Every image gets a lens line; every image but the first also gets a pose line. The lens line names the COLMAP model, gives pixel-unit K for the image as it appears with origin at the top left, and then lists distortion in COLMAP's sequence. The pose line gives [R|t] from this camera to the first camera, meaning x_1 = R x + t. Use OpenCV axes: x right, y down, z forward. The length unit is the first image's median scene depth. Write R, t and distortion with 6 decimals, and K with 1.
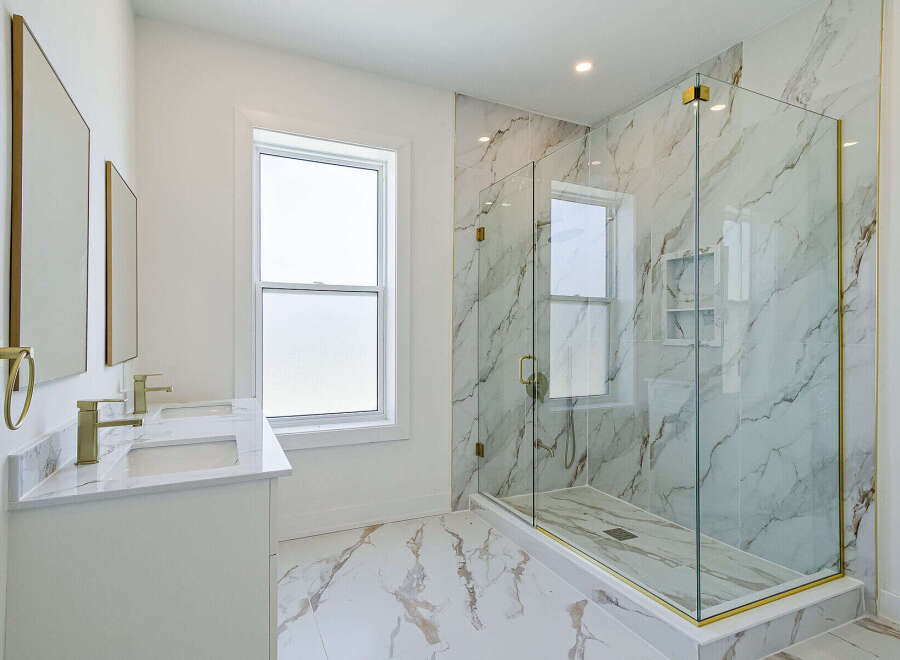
lens RADIAL K [[470.1, 0, 450.0], [0, 470.1, 330.0], [0, 0, 1]] dist [0.004827, 0.001441]
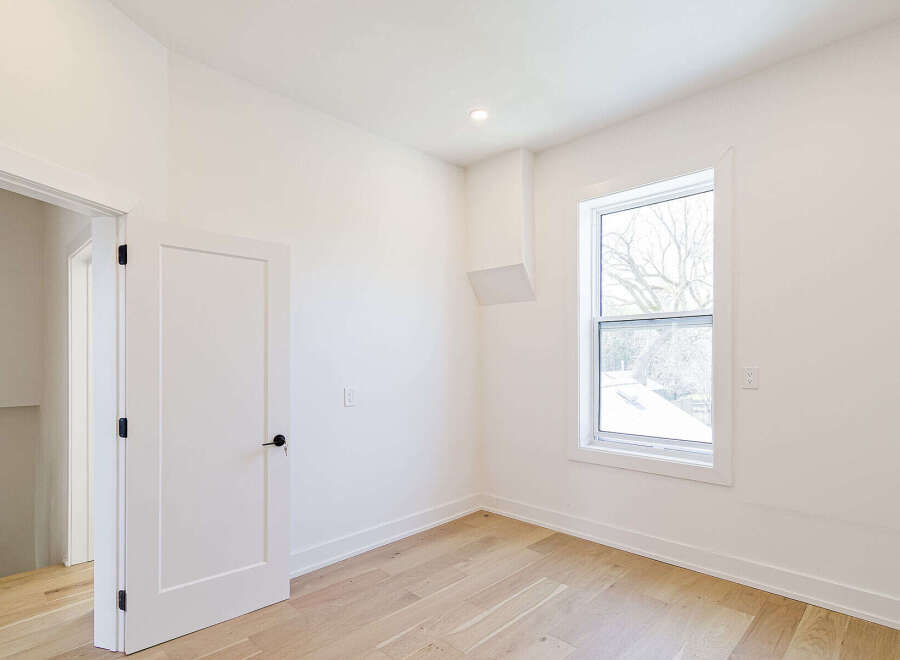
lens RADIAL K [[499.1, 0, 447.7], [0, 499.1, 359.0], [0, 0, 1]] dist [0.004804, 0.000316]
pose [[0.348502, -0.005065, -0.937295, 0.635144], [0.003185, 0.999986, -0.004219, -0.005165], [0.937303, -0.001515, 0.348513, 0.184671]]
